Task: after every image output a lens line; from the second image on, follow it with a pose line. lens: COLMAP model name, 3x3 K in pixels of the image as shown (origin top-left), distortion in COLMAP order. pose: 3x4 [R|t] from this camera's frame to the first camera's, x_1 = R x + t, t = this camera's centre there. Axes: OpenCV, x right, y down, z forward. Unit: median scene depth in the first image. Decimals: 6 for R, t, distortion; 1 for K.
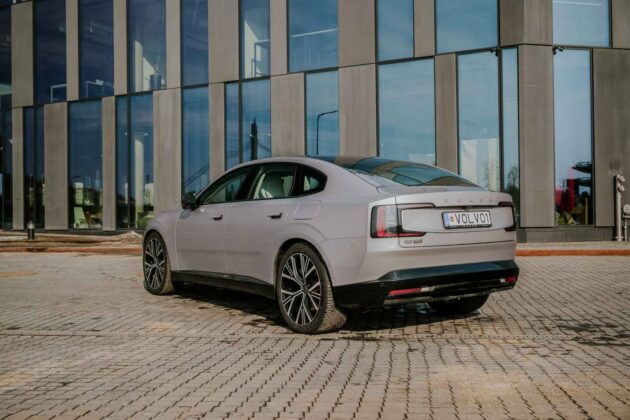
lens RADIAL K [[735.1, 0, 315.3], [0, 735.1, 207.5], [0, 0, 1]] dist [0.008541, 0.000000]
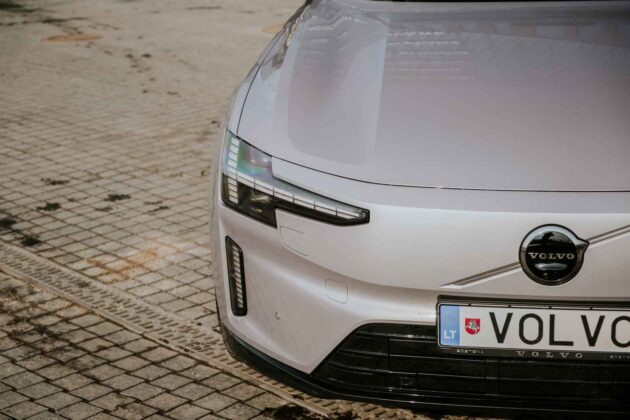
lens RADIAL K [[1221.0, 0, 315.6], [0, 1221.0, 211.5], [0, 0, 1]] dist [0.014630, 0.000000]
pose [[0.741071, 0.183476, -0.645872, 0.314475], [0.033292, 0.950715, 0.308272, -0.129121], [0.670601, -0.249954, 0.698439, 0.430621]]
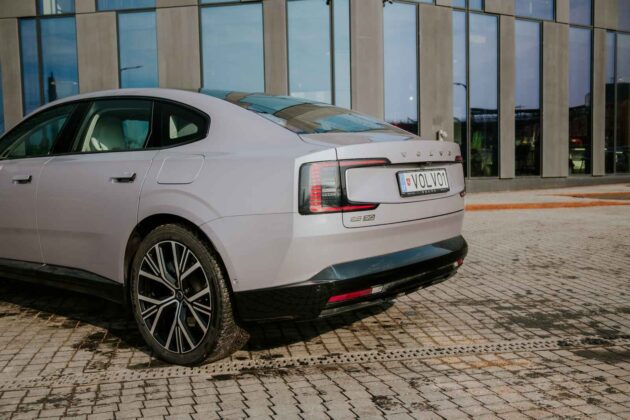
lens RADIAL K [[659.6, 0, 319.0], [0, 659.6, 208.2], [0, 0, 1]] dist [0.018409, 0.000000]
pose [[0.955189, -0.023054, 0.295098, -0.048665], [0.002408, 0.997535, 0.070135, -0.001889], [-0.295987, -0.066281, 0.952889, 0.312759]]
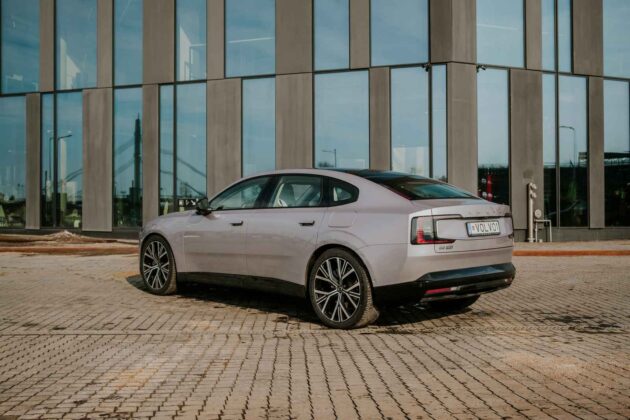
lens RADIAL K [[733.5, 0, 319.1], [0, 733.5, 207.8], [0, 0, 1]] dist [-0.014235, 0.000000]
pose [[0.985275, 0.010680, 0.170646, -0.175989], [-0.011351, 0.999931, 0.002961, -0.011896], [-0.170603, -0.004854, 0.985328, -0.070716]]
